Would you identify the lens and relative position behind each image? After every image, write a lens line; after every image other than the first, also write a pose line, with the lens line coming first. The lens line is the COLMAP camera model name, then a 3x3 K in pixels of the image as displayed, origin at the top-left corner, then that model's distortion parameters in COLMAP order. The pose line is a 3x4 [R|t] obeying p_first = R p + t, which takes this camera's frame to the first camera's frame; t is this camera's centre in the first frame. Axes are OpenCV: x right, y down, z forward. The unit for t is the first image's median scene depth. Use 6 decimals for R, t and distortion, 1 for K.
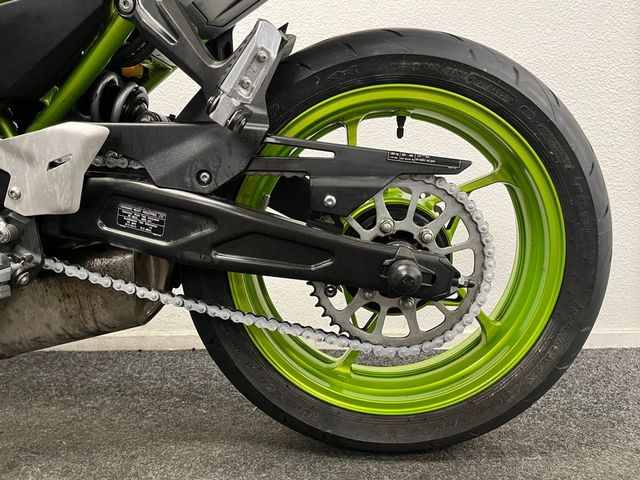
lens RADIAL K [[487.5, 0, 317.0], [0, 487.5, 240.6], [0, 0, 1]] dist [0.015883, -0.003313]
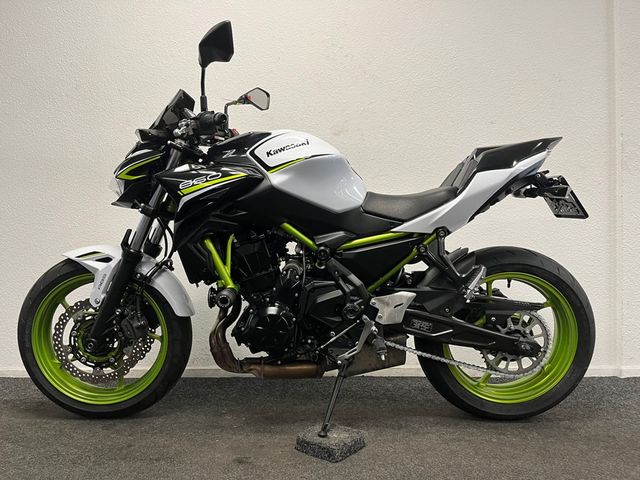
lens RADIAL K [[487.5, 0, 317.0], [0, 487.5, 240.6], [0, 0, 1]] dist [0.015883, -0.003313]
pose [[0.999250, 0.012710, 0.036566, -0.968755], [-0.010437, 0.998042, -0.061672, -0.312737], [-0.037278, 0.061244, 0.997426, -1.558294]]
